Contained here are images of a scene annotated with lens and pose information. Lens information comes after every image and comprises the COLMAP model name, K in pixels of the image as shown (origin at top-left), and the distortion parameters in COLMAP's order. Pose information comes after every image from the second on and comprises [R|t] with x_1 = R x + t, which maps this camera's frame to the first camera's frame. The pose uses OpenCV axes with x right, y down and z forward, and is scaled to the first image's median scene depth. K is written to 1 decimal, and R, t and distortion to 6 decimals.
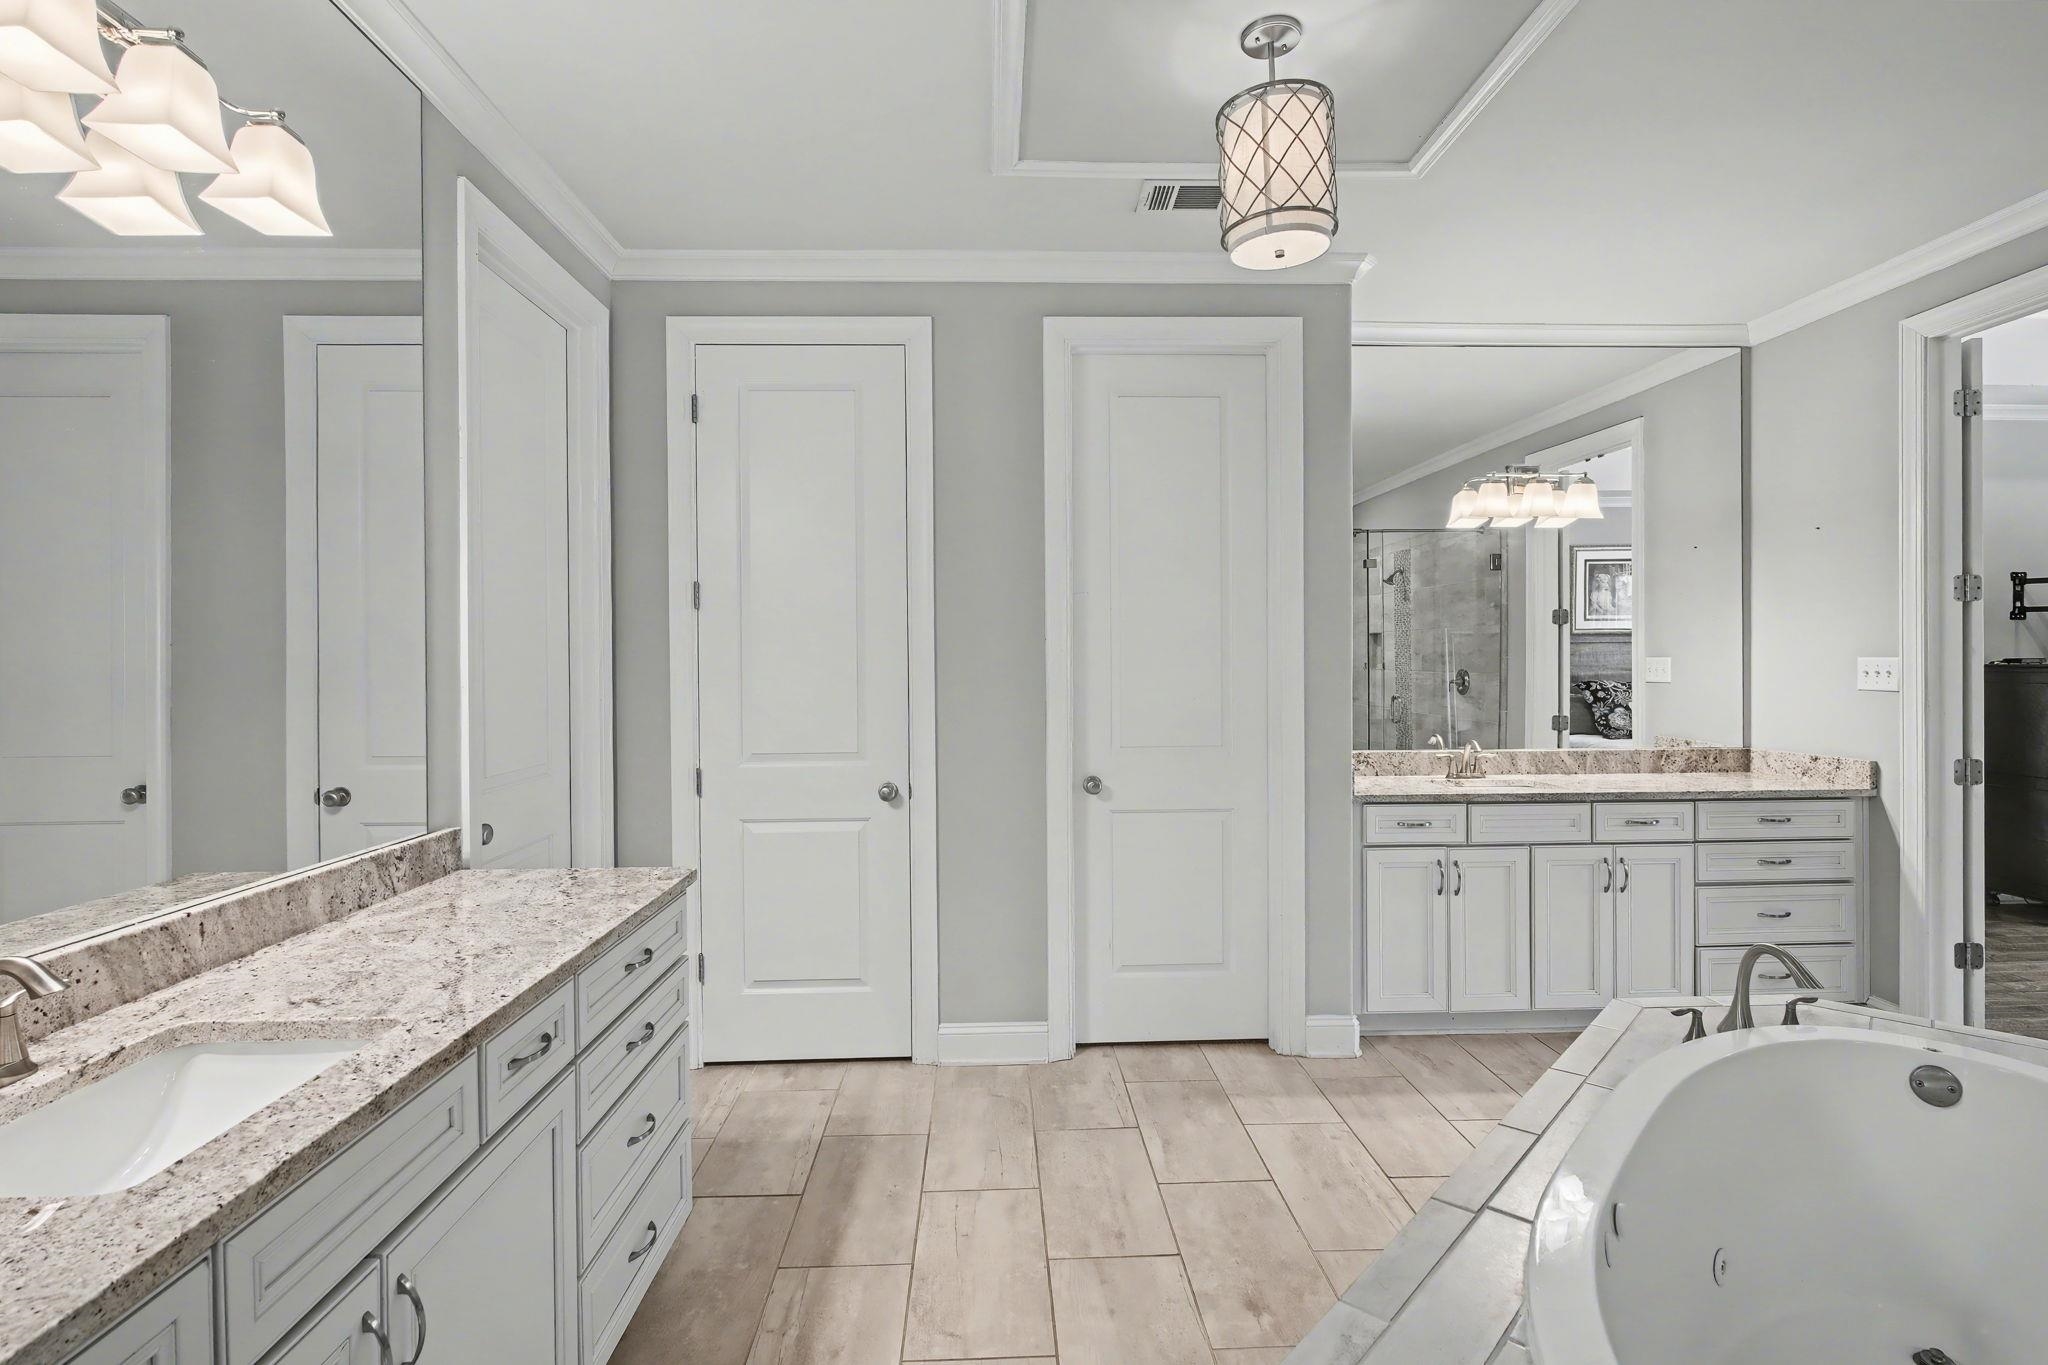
lens RADIAL K [[974.3, 0, 1031.0], [0, 974.3, 678.7], [0, 0, 1]] dist [0.001545, 0.000875]
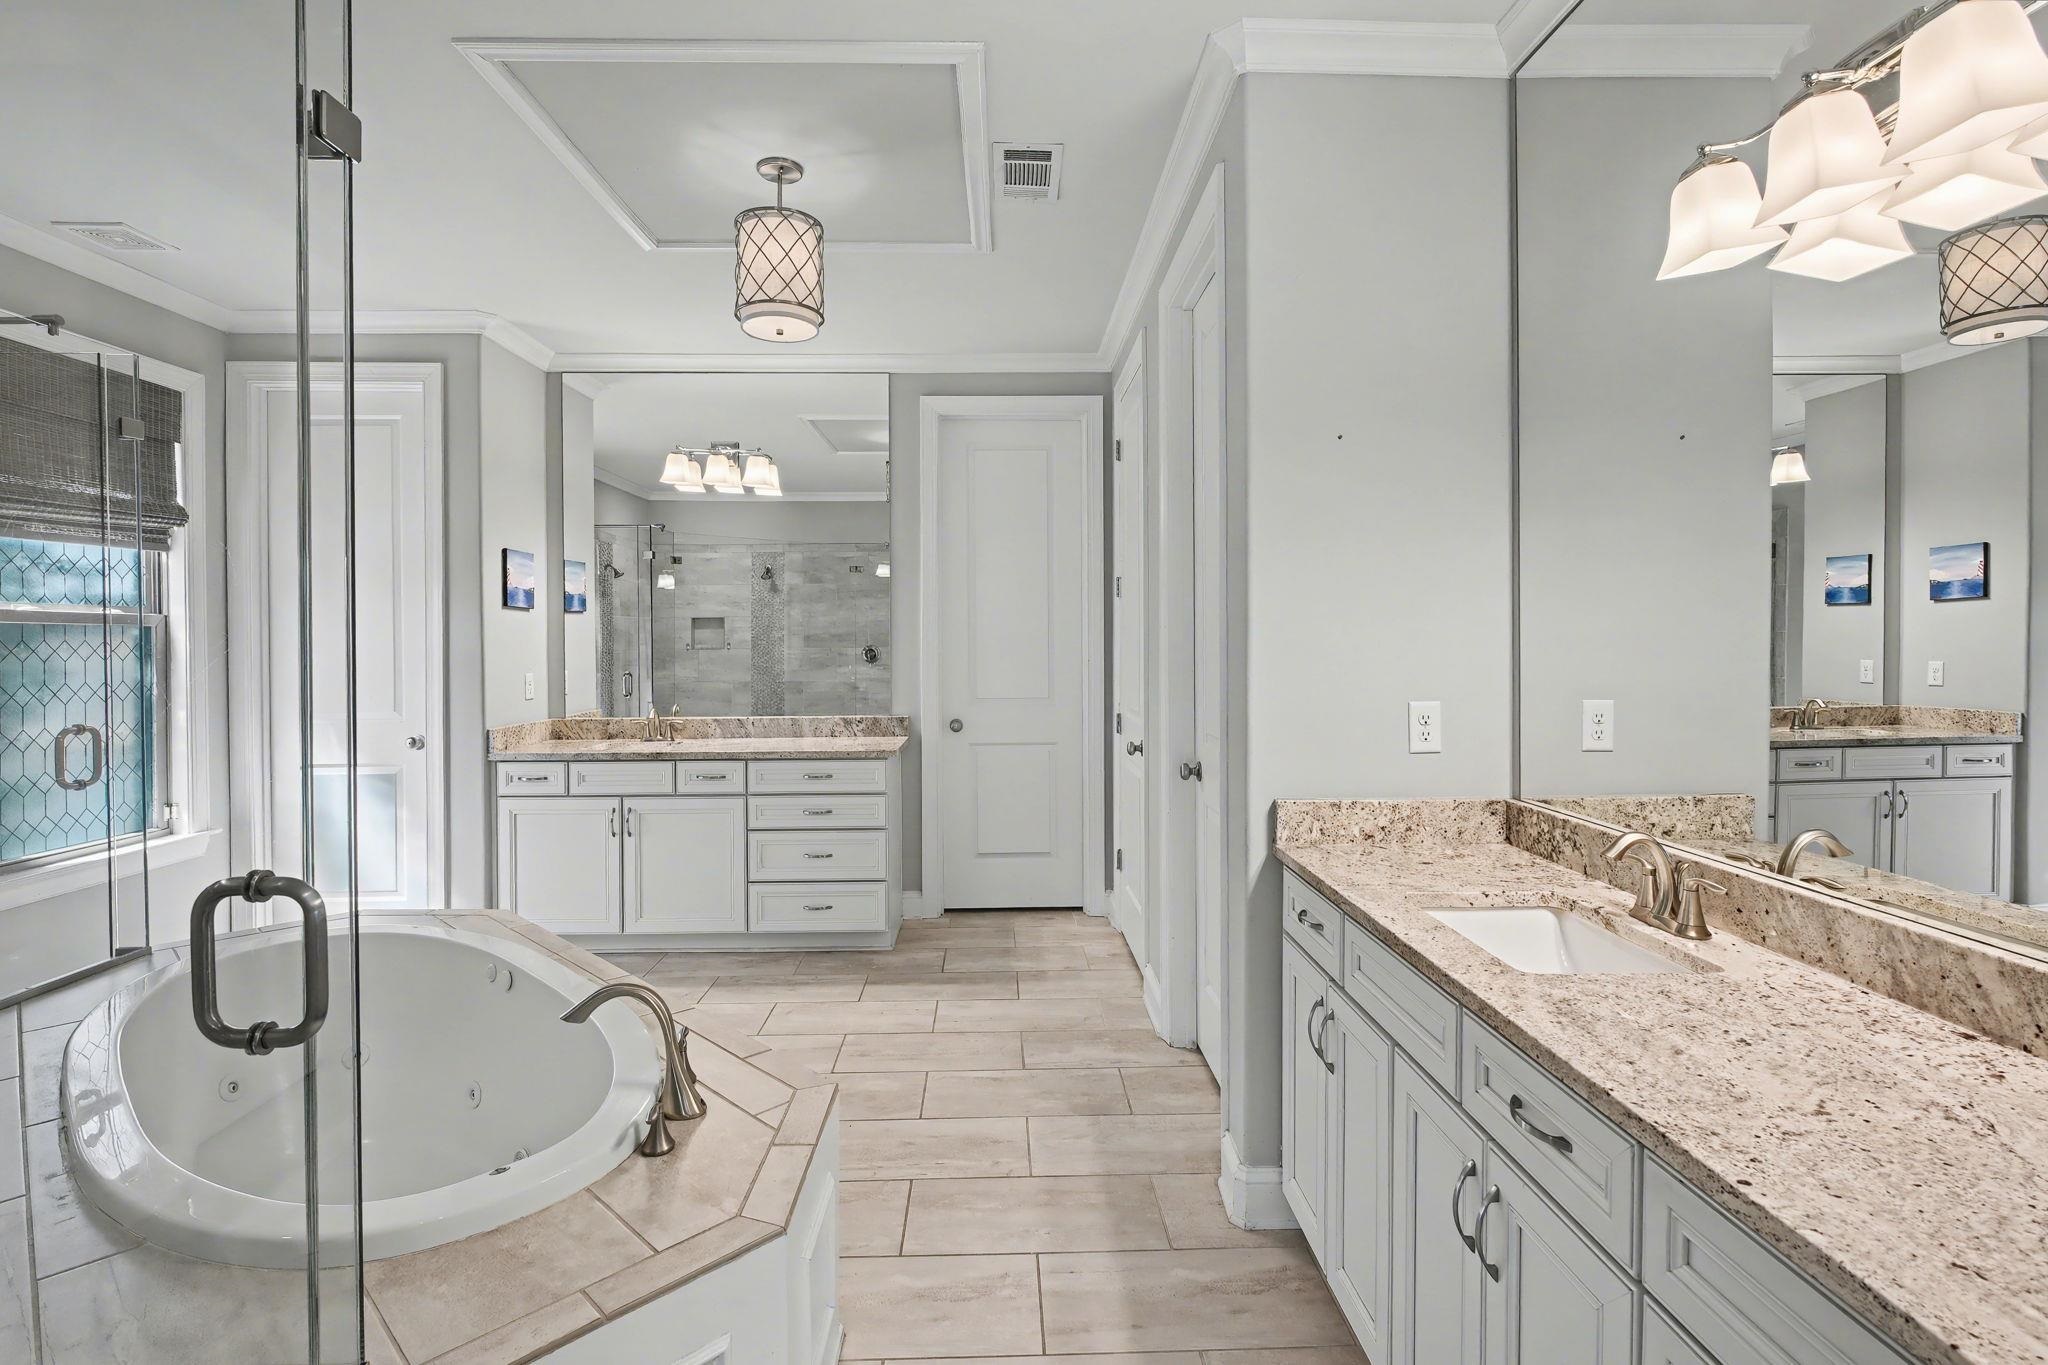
lens RADIAL K [[974.3, 0, 1027.5], [0, 974.3, 666.4], [0, 0, 1]] dist [0.001545, 0.000875]
pose [[-0.023602, 0.030592, -0.999253, 1.182102], [-0.003204, 0.999524, 0.030676, -0.027347], [0.999716, 0.003926, -0.023493, 1.016760]]
